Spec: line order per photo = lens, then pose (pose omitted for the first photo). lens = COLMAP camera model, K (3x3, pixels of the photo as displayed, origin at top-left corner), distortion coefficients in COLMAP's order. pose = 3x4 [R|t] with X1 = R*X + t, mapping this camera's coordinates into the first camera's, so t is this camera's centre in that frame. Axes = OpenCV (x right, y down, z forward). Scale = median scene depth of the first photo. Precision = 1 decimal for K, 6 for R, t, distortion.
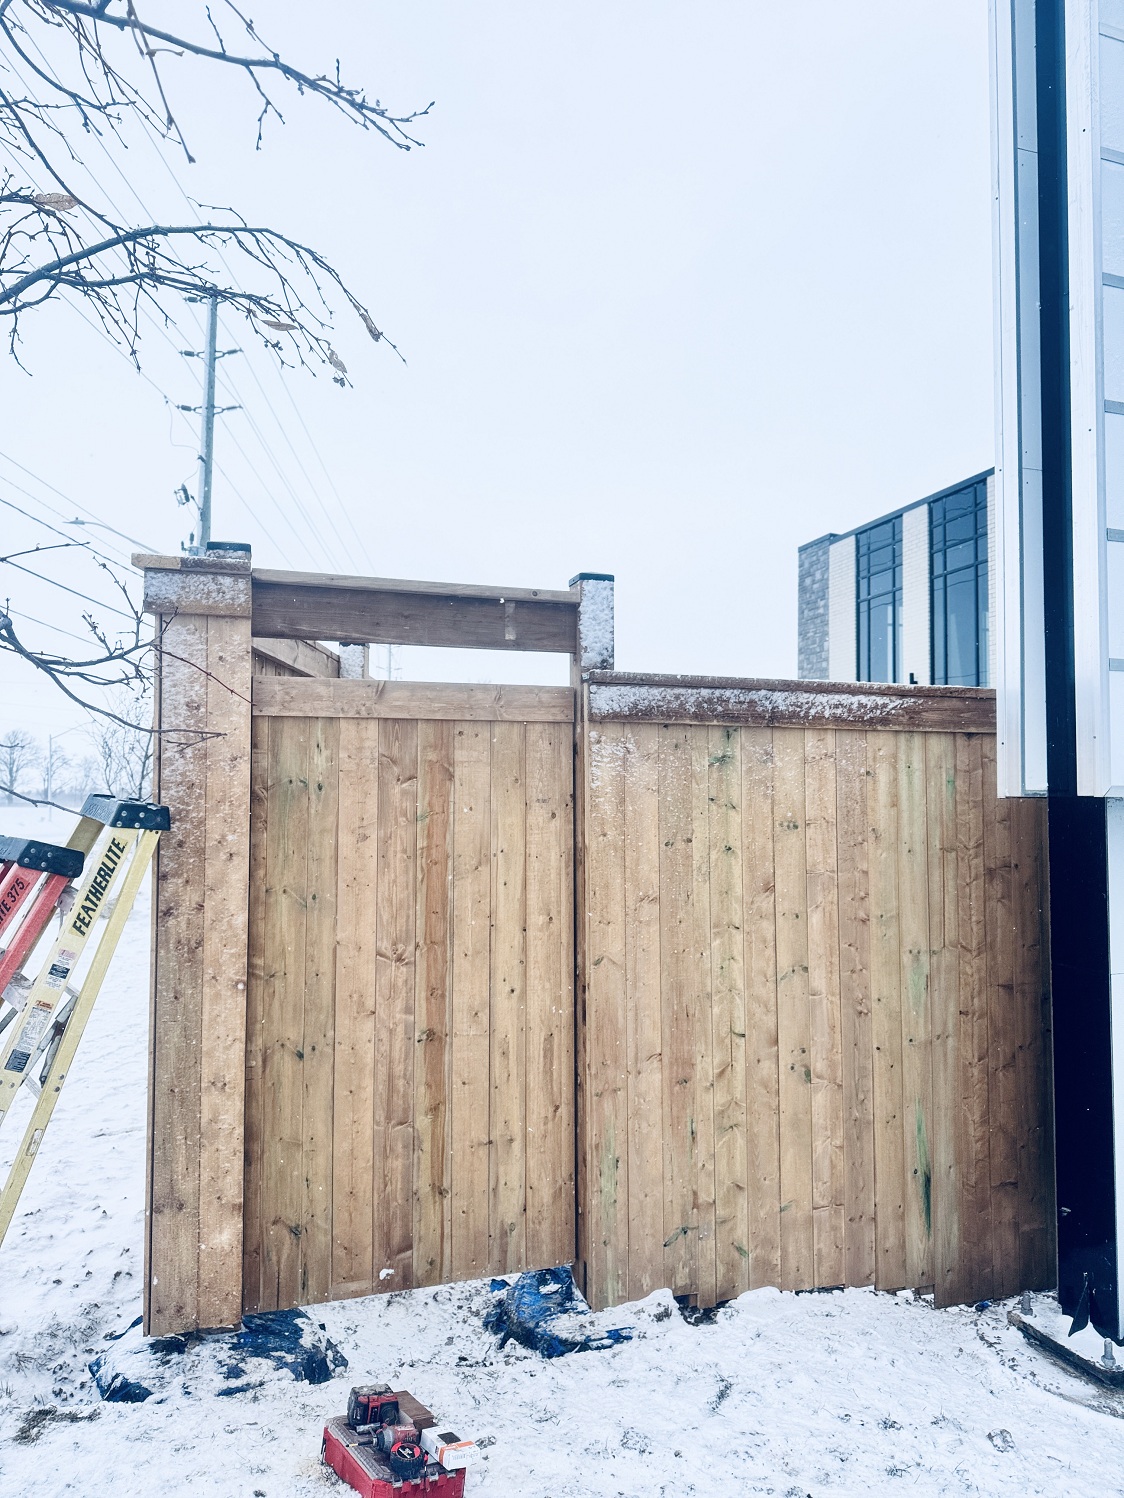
lens RADIAL K [[1068.2, 0, 559.9], [0, 1068.2, 794.8], [0, 0, 1]] dist [0.055368, -0.054119]
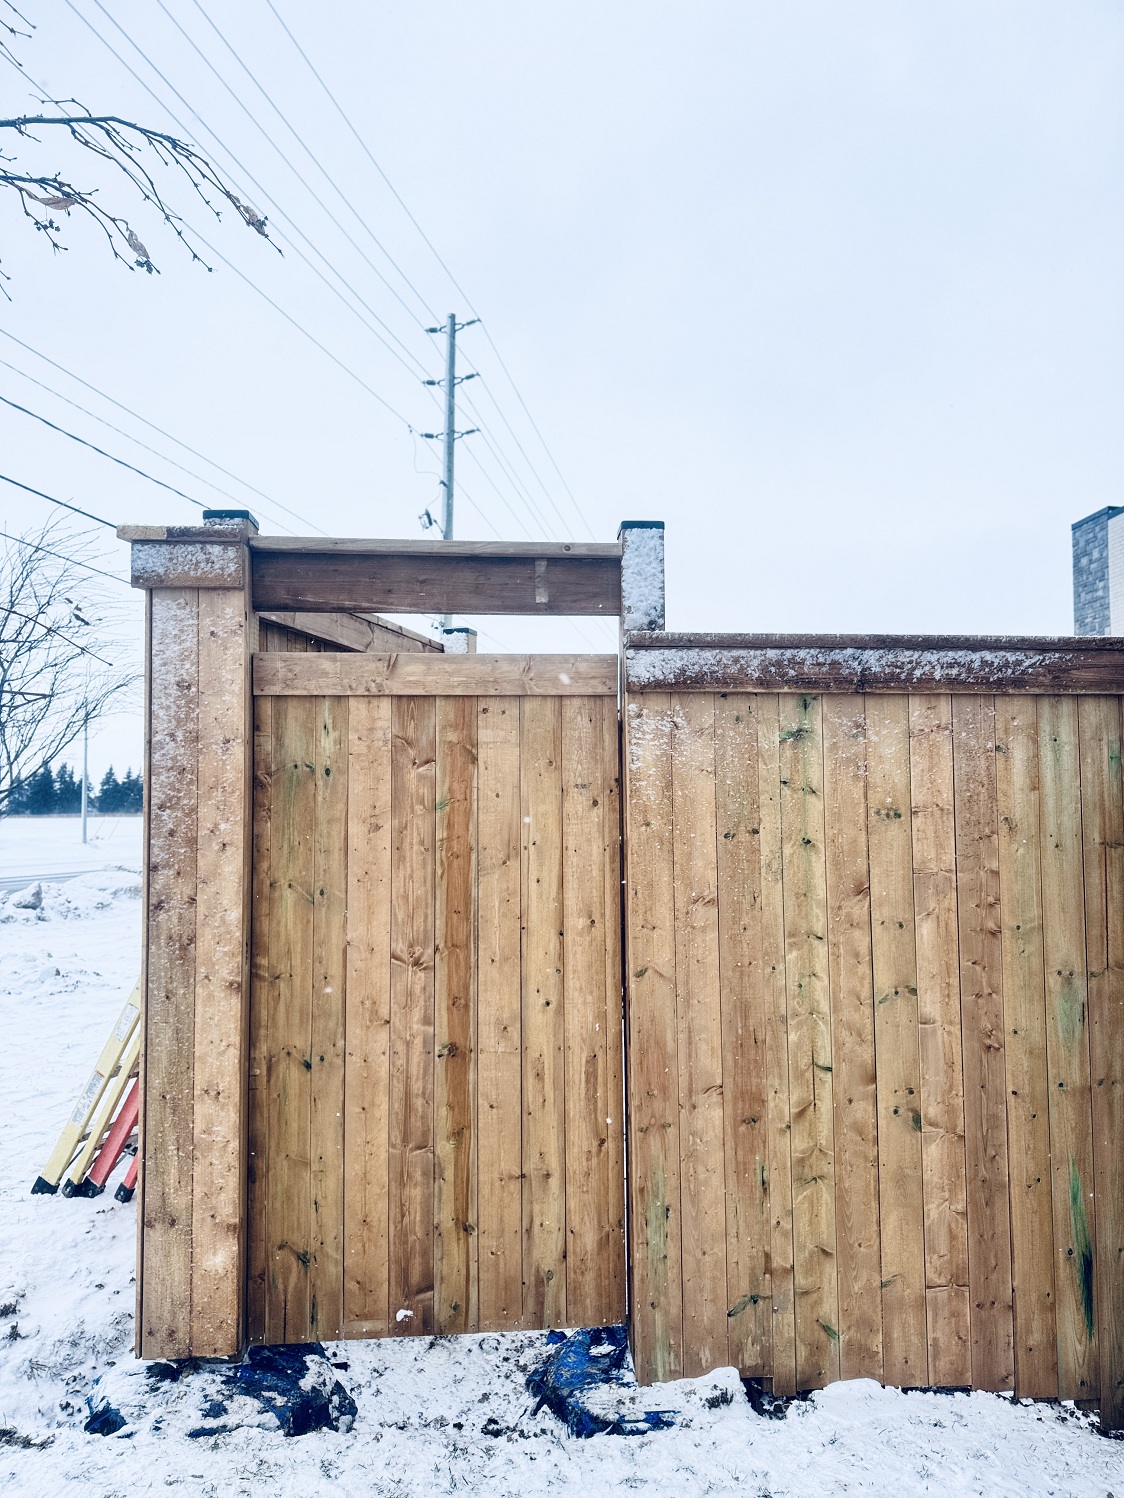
lens RADIAL K [[1068.2, 0, 559.9], [0, 1068.2, 794.8], [0, 0, 1]] dist [0.055368, -0.054119]
pose [[0.970651, -0.010365, -0.240269, 0.178970], [0.008044, 0.999911, -0.010639, 0.022347], [0.240358, 0.008394, 0.970648, 0.153985]]
